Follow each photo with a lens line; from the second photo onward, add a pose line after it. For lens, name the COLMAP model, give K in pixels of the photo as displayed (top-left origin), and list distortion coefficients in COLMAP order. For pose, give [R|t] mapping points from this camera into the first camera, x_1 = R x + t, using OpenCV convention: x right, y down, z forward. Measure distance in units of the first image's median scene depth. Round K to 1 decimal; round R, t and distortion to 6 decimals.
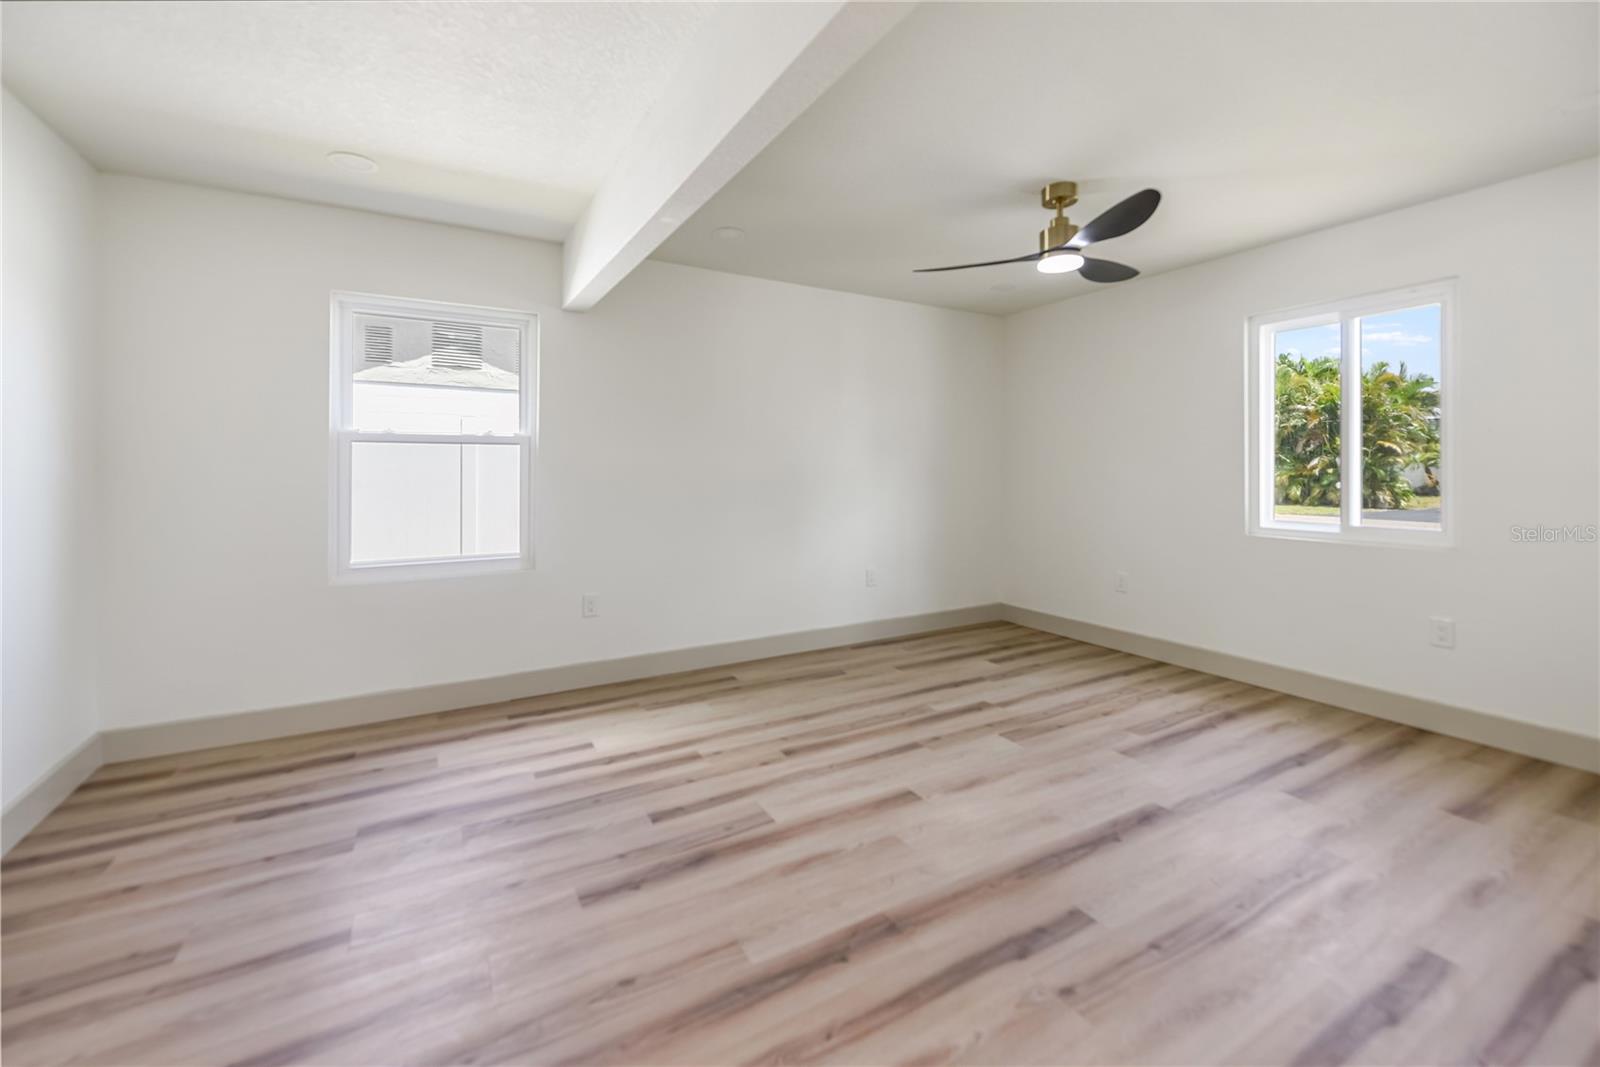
lens RADIAL K [[657.6, 0, 806.5], [0, 657.6, 478.3], [0, 0, 1]] dist [0.001547, 0.000069]
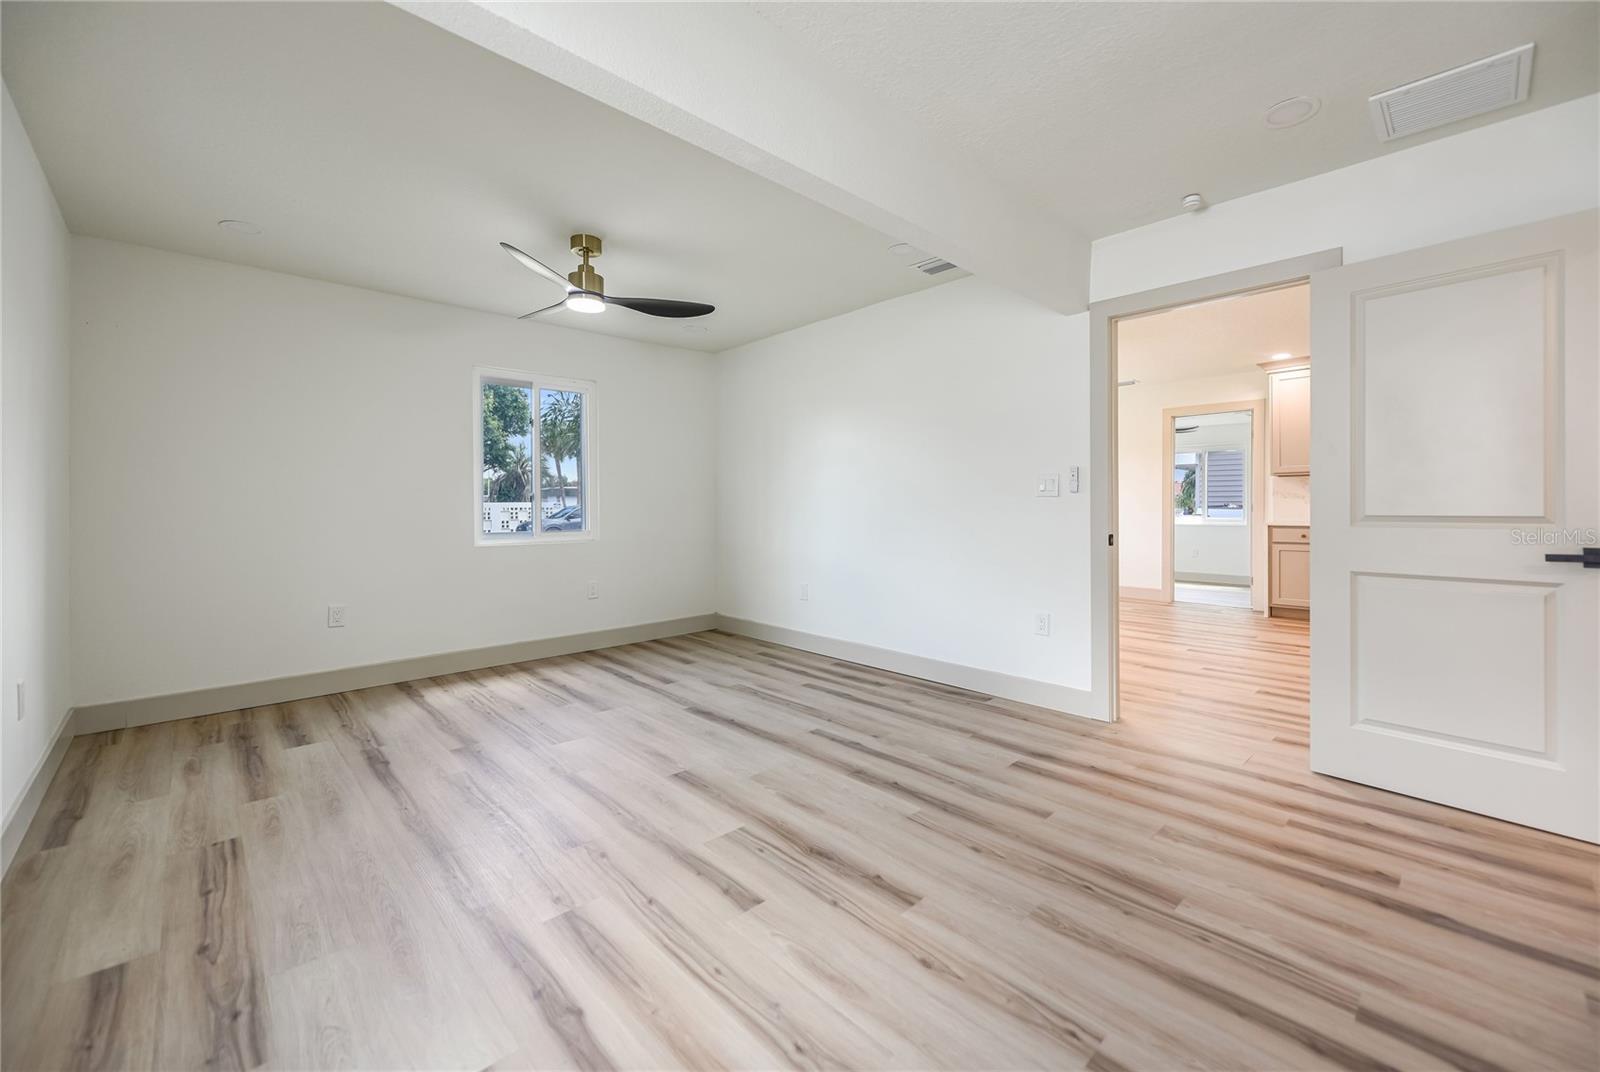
lens RADIAL K [[659.1, 0, 800.9], [0, 659.1, 513.9], [0, 0, 1]] dist [0.002139, -0.000325]
pose [[-0.235553, -0.007766, 0.971830, -1.003773], [0.020004, 0.999717, 0.012838, 0.039173], [-0.971656, 0.022464, -0.235331, 1.109817]]
